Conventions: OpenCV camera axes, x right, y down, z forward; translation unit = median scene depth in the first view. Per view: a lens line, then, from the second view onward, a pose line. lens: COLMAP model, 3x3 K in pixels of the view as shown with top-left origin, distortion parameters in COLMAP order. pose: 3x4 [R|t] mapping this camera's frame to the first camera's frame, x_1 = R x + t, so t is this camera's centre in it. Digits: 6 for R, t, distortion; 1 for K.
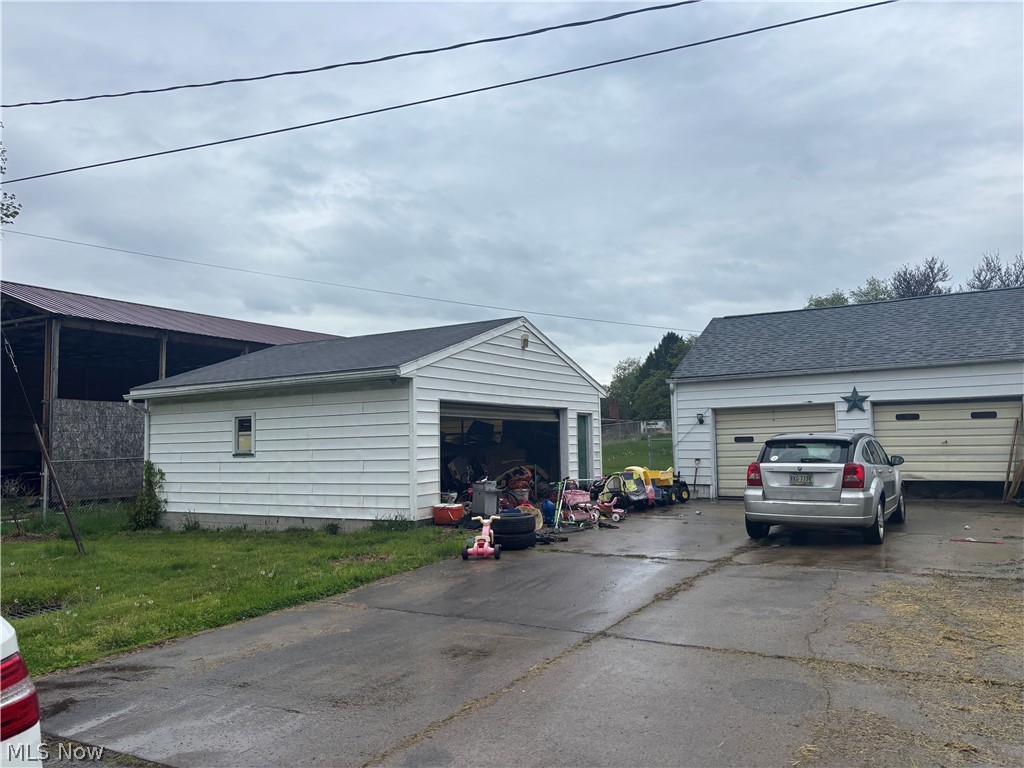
lens RADIAL K [[773.3, 0, 486.4], [0, 773.3, 380.7], [0, 0, 1]] dist [-0.009479, -0.026399]
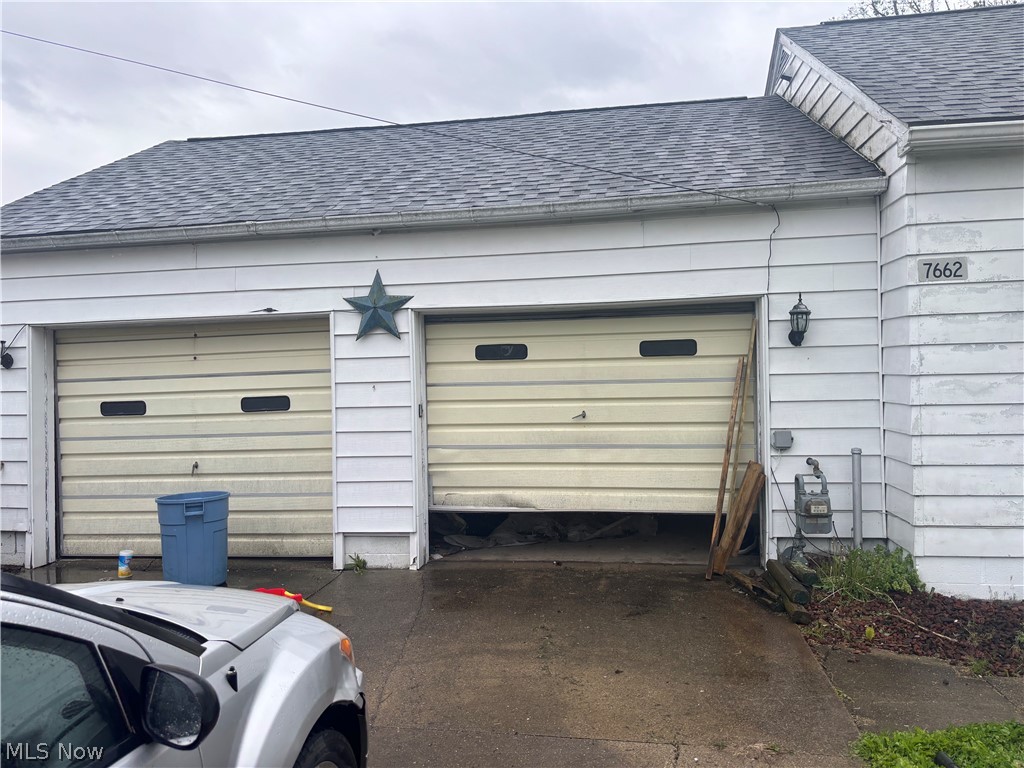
lens RADIAL K [[776.6, 0, 510.2], [0, 776.6, 376.5], [0, 0, 1]] dist [0.072271, -0.085657]
pose [[0.911513, -0.009842, 0.411153, 0.392434], [-0.023198, 0.996892, 0.075293, 0.029984], [-0.410616, -0.078169, 0.908451, 0.641459]]
